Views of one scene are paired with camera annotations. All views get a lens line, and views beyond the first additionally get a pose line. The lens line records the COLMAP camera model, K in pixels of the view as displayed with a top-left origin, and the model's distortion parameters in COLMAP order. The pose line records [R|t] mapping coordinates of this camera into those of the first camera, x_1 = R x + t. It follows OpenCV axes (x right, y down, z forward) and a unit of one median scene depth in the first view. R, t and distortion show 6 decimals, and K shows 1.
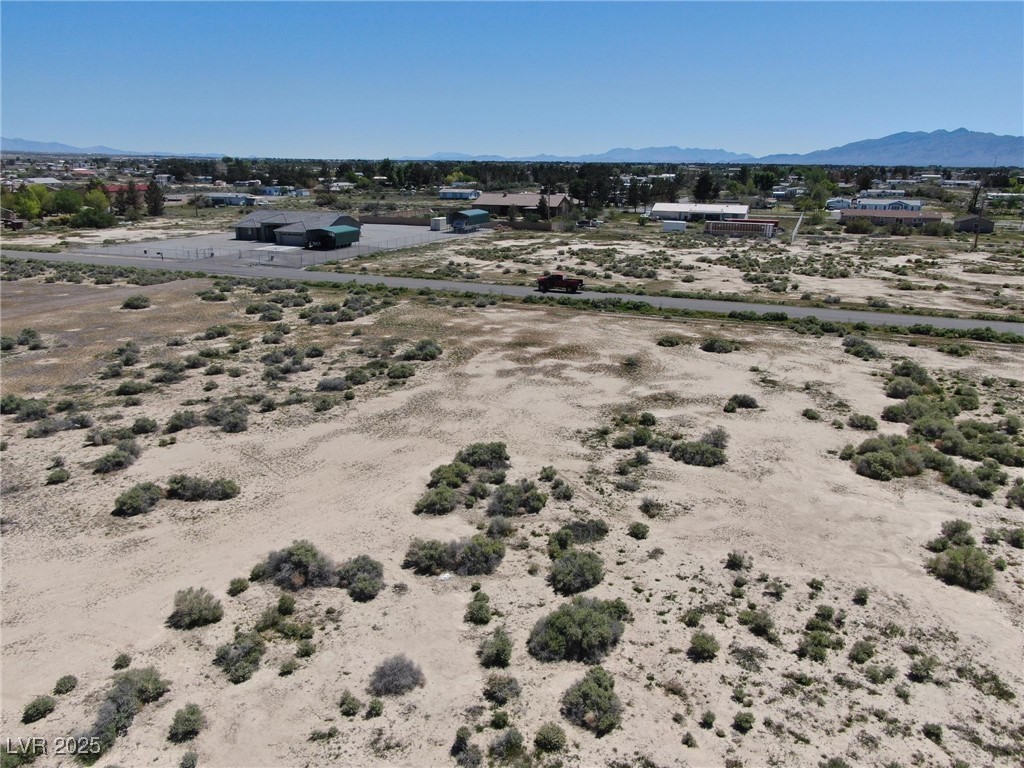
lens RADIAL K [[742.5, 0, 514.0], [0, 742.5, 383.9], [0, 0, 1]] dist [-0.016072, 0.010190]
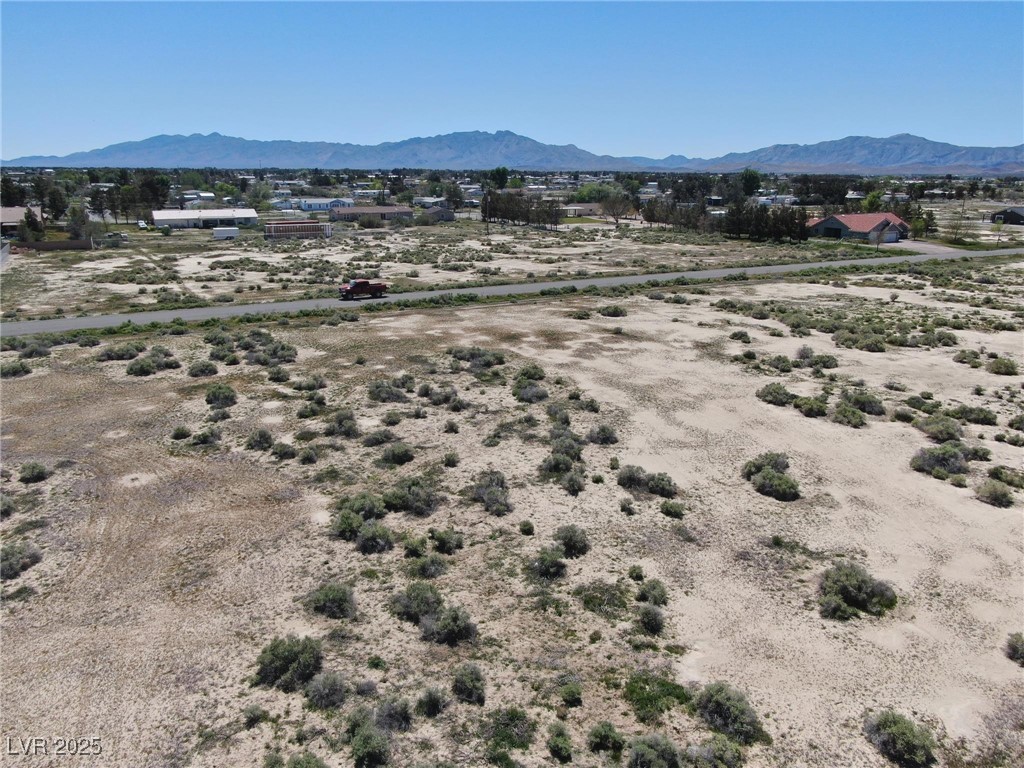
lens RADIAL K [[742.5, 0, 514.0], [0, 742.5, 385.0], [0, 0, 1]] dist [-0.016072, 0.010190]
pose [[0.630339, -0.219274, 0.744709, -1.293040], [0.220421, 0.970353, 0.099144, -0.149567], [-0.744370, 0.101655, 0.659984, 0.478587]]
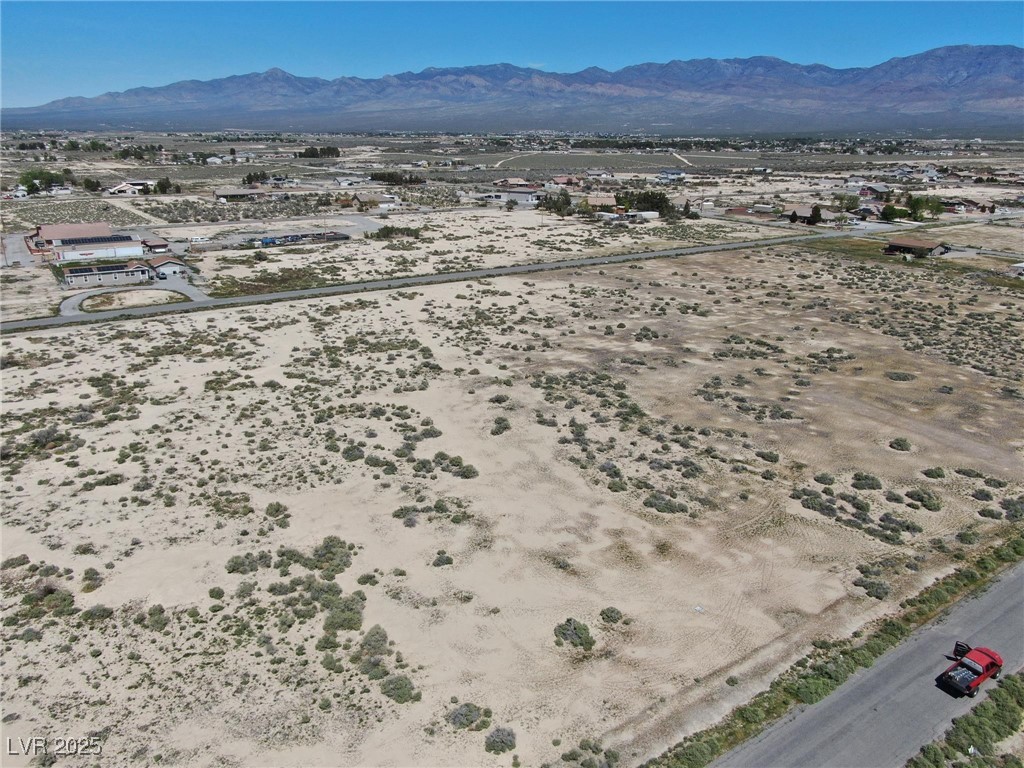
lens RADIAL K [[742.5, 0, 512.7], [0, 742.5, 387.7], [0, 0, 1]] dist [-0.016072, 0.010190]
pose [[-0.555219, 0.259578, -0.790159, 1.576298], [-0.253825, 0.851839, 0.458195, -1.172473], [0.792026, 0.454960, -0.407070, 1.891670]]
